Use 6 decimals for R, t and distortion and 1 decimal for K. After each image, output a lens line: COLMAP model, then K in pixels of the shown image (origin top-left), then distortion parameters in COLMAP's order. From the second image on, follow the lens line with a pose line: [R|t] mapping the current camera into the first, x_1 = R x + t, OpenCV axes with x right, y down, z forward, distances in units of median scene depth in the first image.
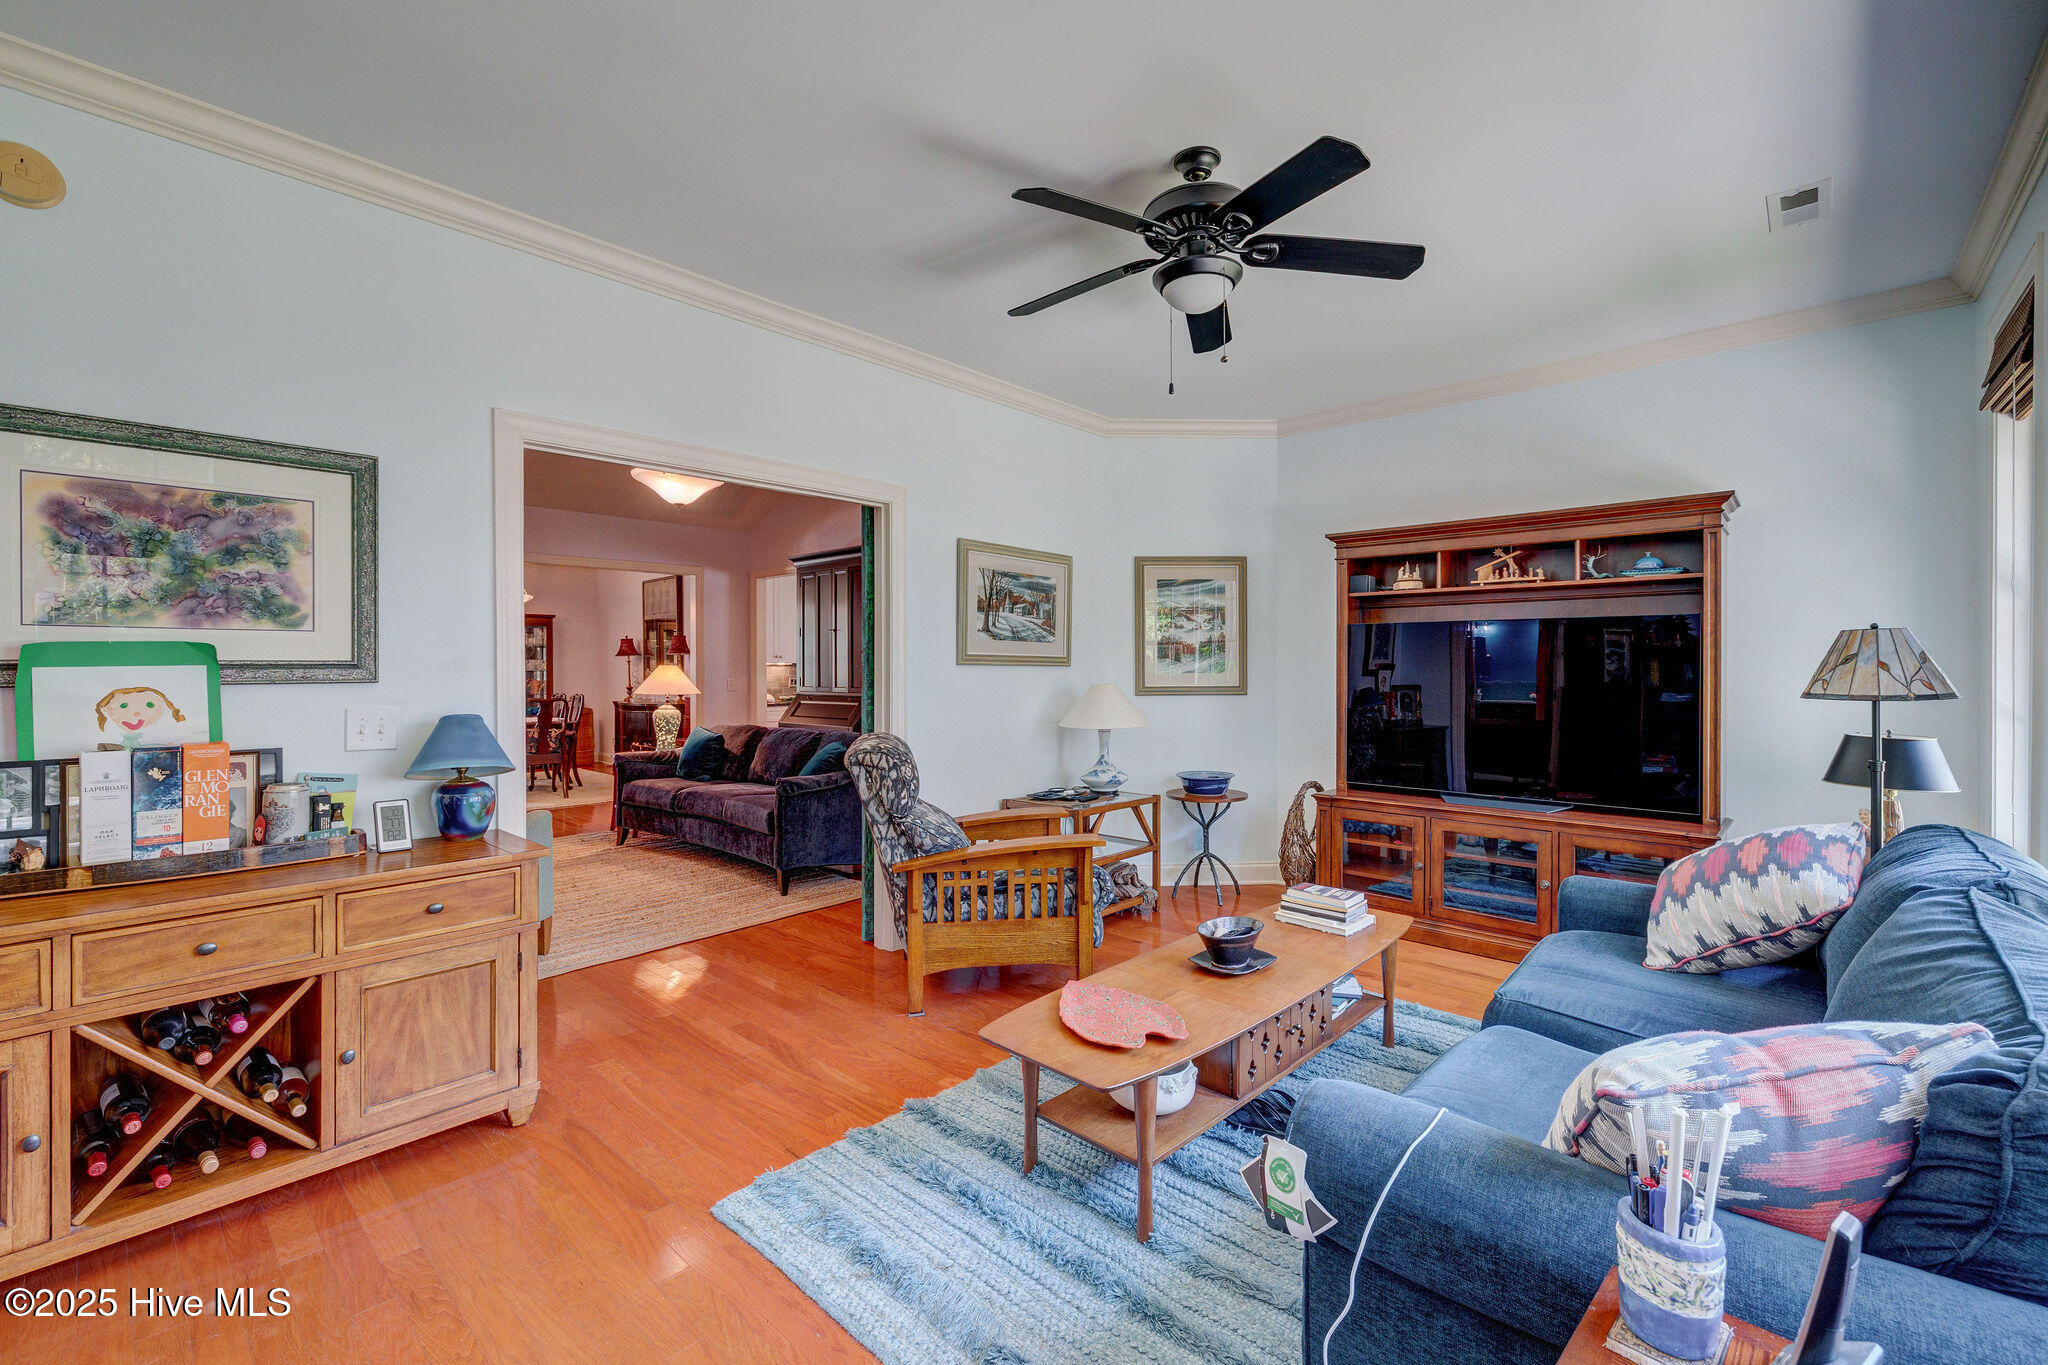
lens RADIAL K [[857.7, 0, 1022.1], [0, 857.7, 666.8], [0, 0, 1]] dist [-0.001759, -0.000210]
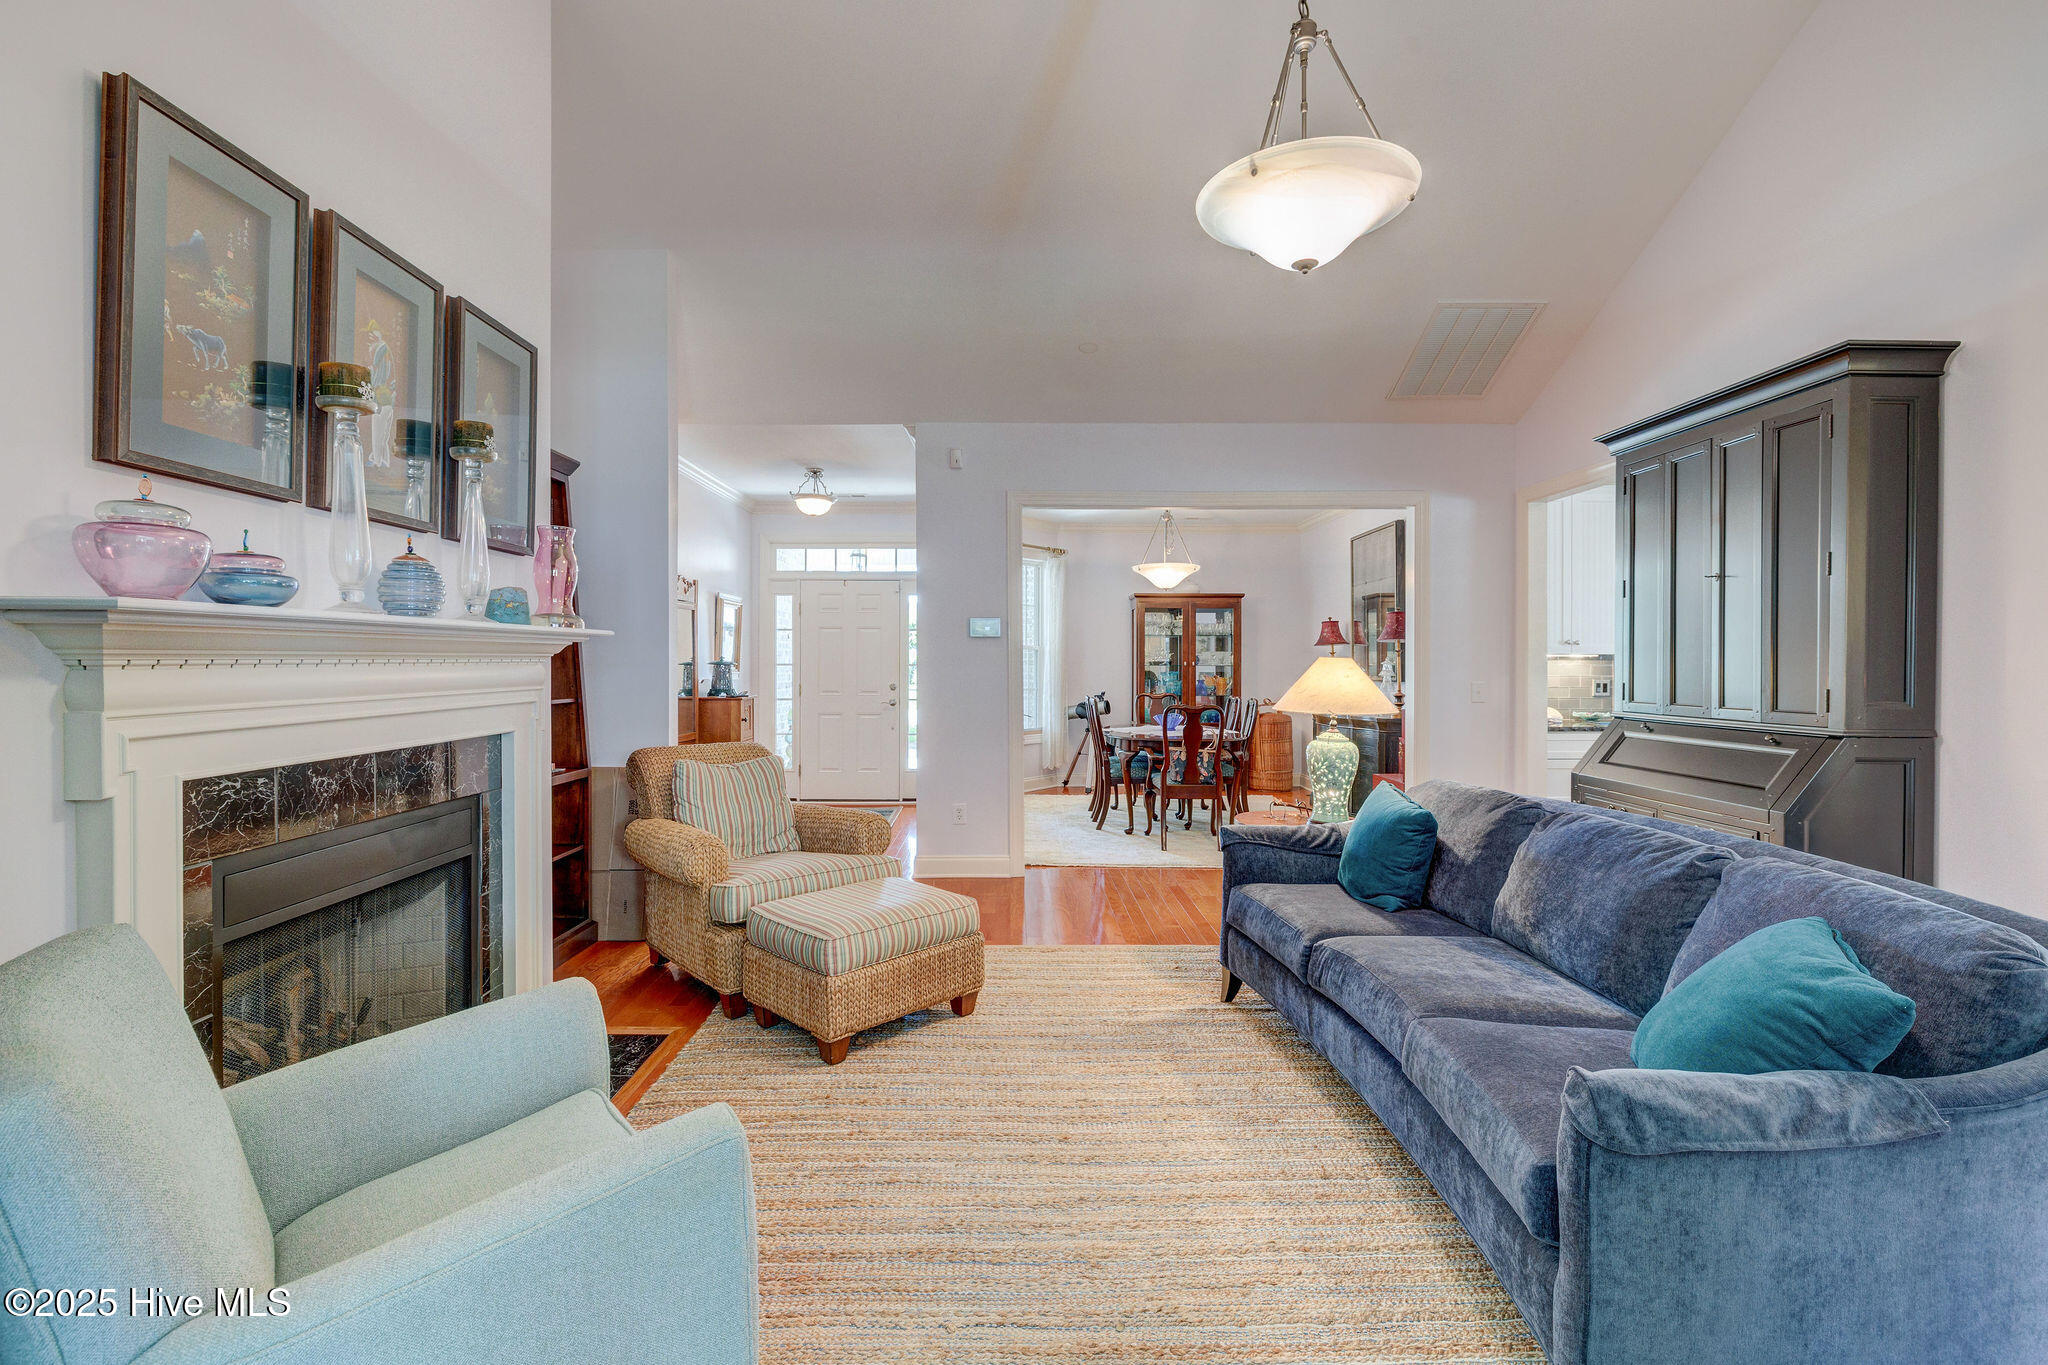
lens RADIAL K [[902.2, 0, 1014.0], [0, 902.2, 666.7], [0, 0, 1]] dist [-0.002846, -0.000439]
pose [[0.675949, 0.008088, -0.736904, -0.119591], [-0.003388, 0.999963, 0.007867, 0.000640], [0.736940, -0.002821, 0.675952, 0.413485]]
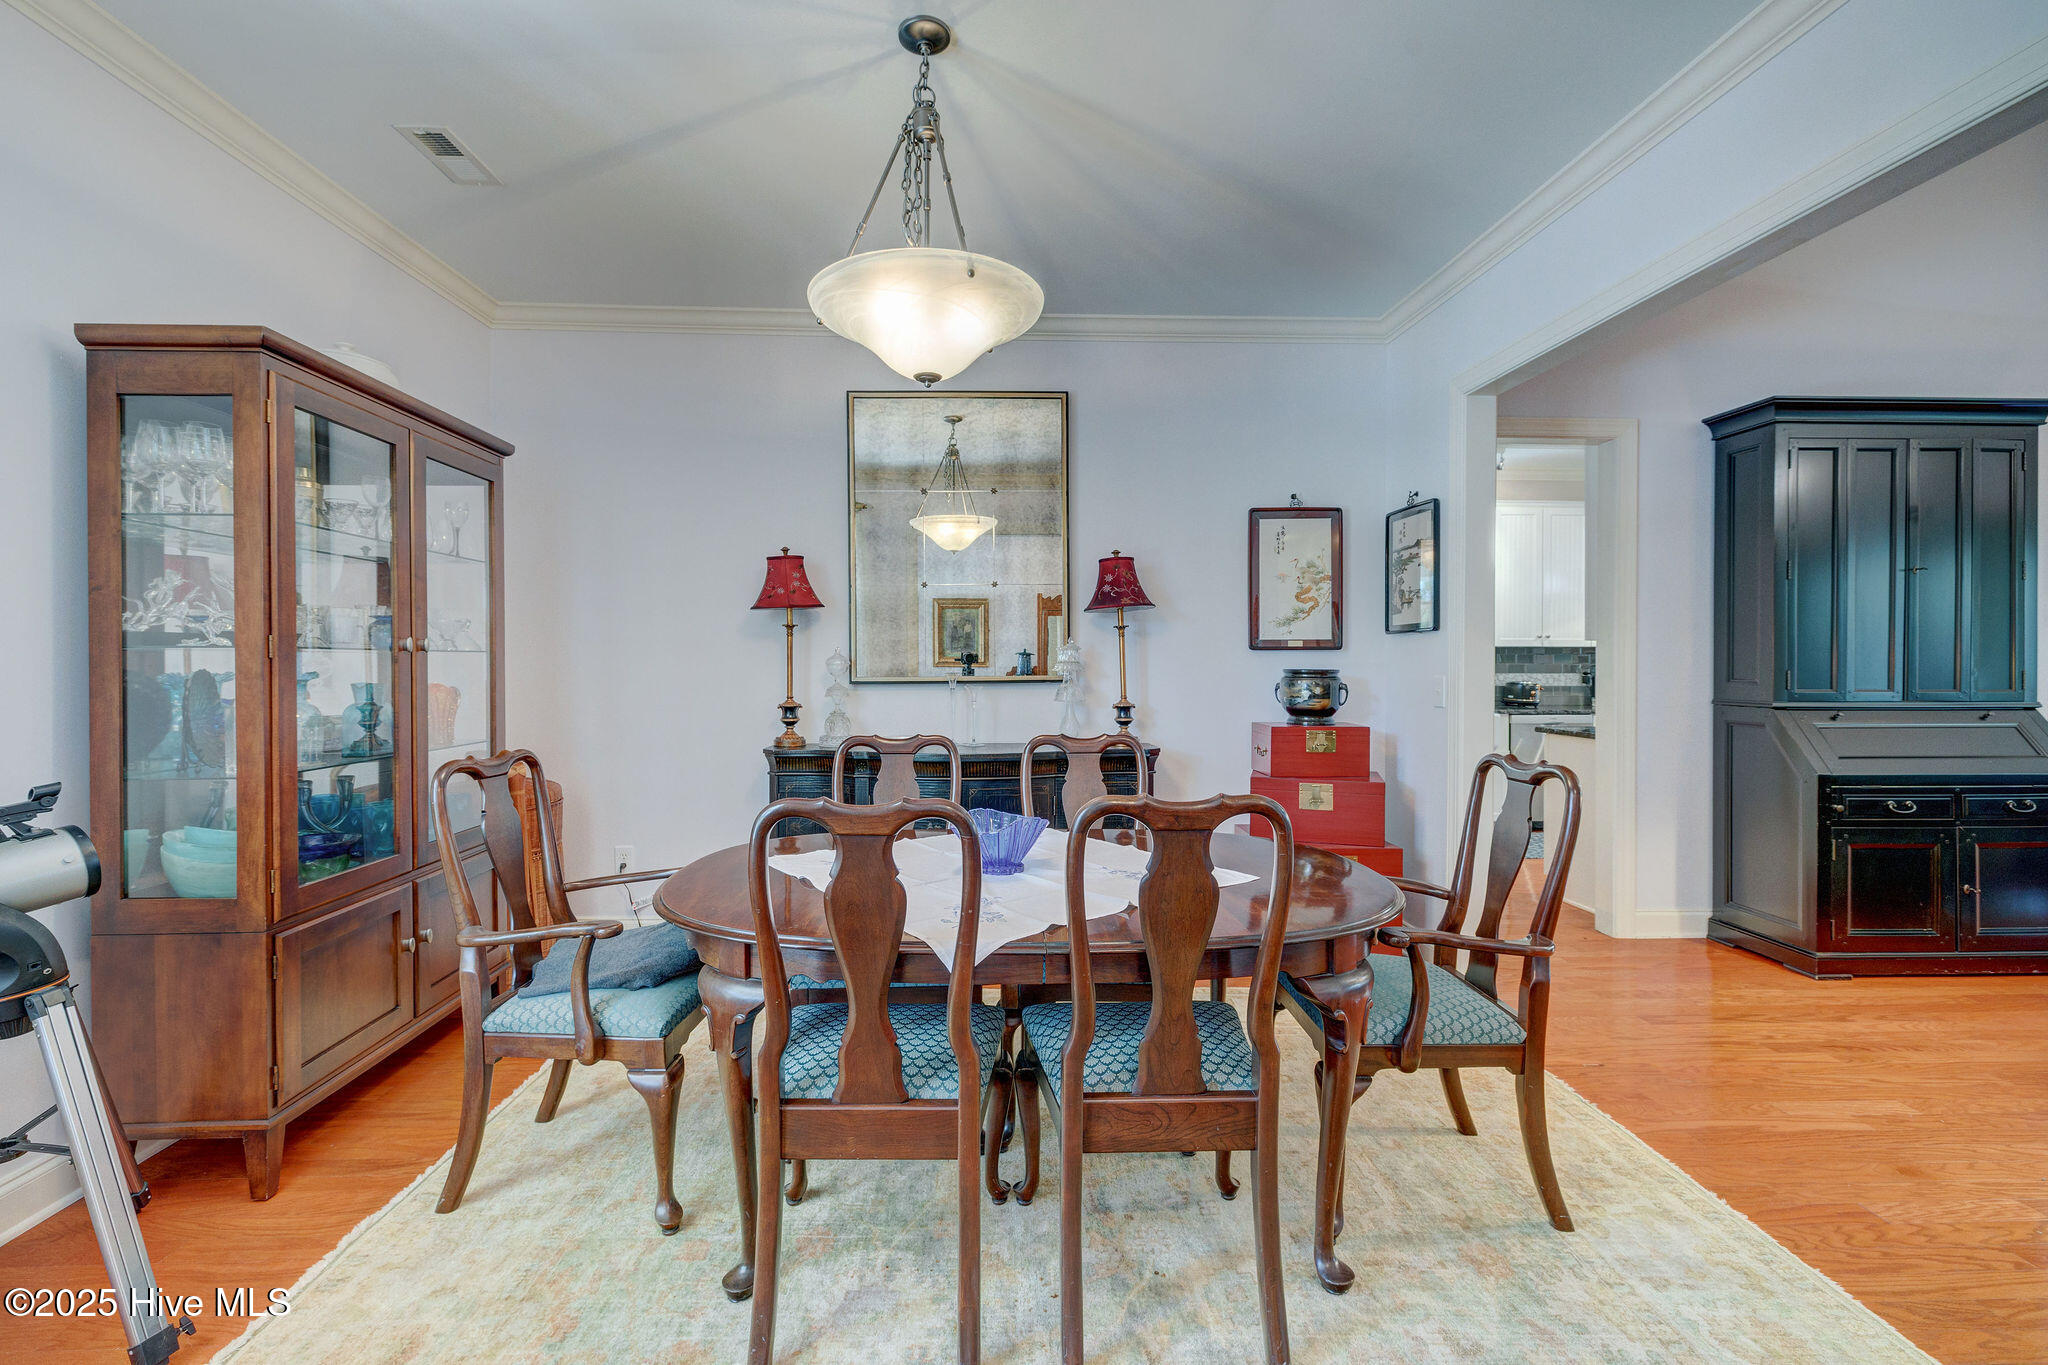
lens RADIAL K [[876.4, 0, 1002.8], [0, 876.4, 668.8], [0, 0, 1]] dist [-0.000484, -0.000118]
pose [[0.713204, -0.001088, 0.700956, -0.871963], [-0.004302, 0.999973, 0.005929, 0.011311], [-0.700943, -0.007244, 0.713180, 0.962433]]
